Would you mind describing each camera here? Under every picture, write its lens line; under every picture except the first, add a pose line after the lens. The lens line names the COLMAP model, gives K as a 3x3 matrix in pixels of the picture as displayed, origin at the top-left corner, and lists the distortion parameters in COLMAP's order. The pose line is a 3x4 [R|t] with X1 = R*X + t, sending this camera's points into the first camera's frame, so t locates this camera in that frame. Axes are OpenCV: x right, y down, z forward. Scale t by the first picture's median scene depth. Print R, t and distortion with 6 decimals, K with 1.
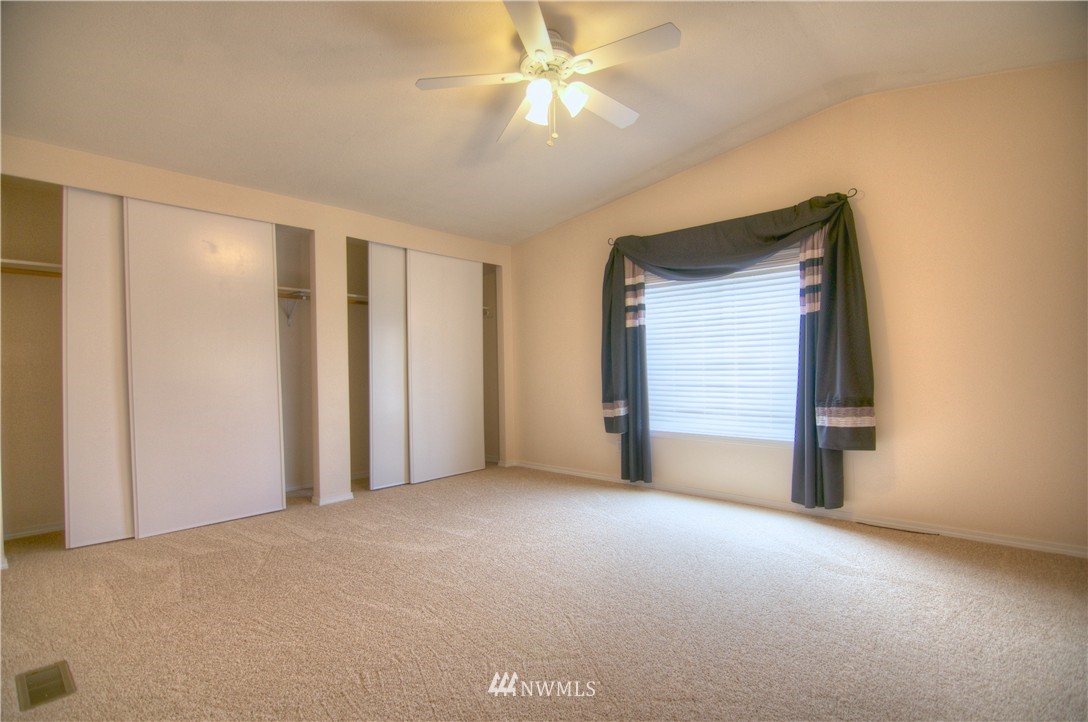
lens RADIAL K [[529.7, 0, 546.0], [0, 529.7, 370.0], [0, 0, 1]] dist [-0.004102, -0.012220]
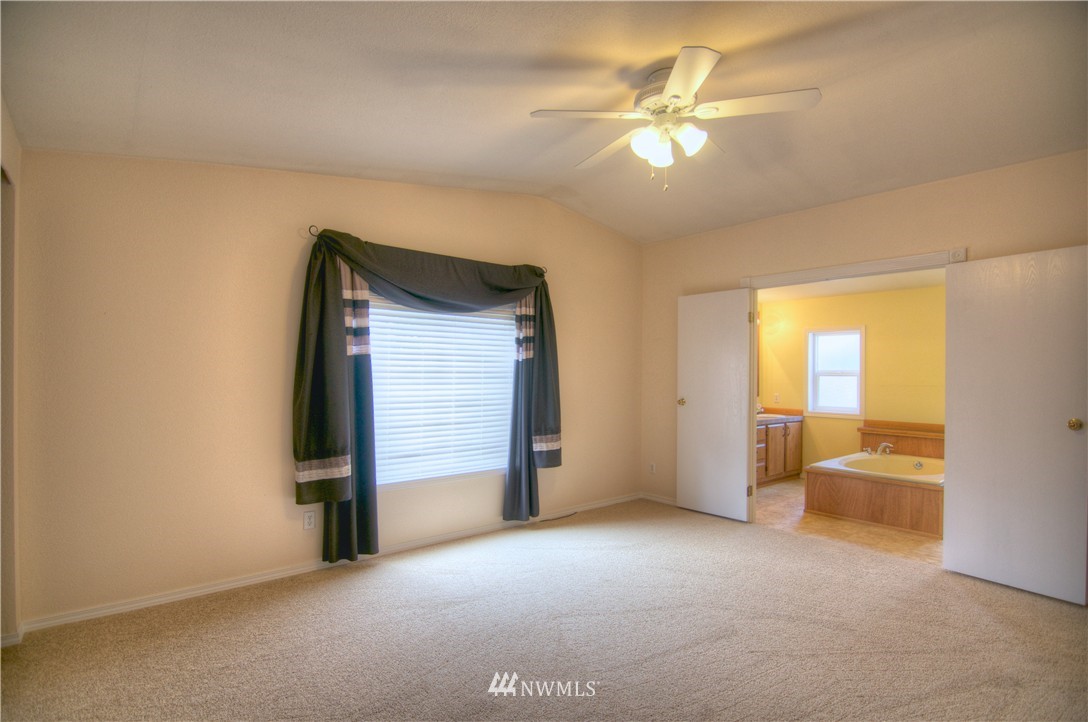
lens RADIAL K [[529.7, 0, 546.0], [0, 529.7, 370.0], [0, 0, 1]] dist [-0.004102, -0.012220]
pose [[0.133546, 0.019069, 0.990859, -0.645156], [-0.007174, 0.999807, -0.018274, -0.056223], [-0.991017, -0.004668, 0.133657, 0.727879]]
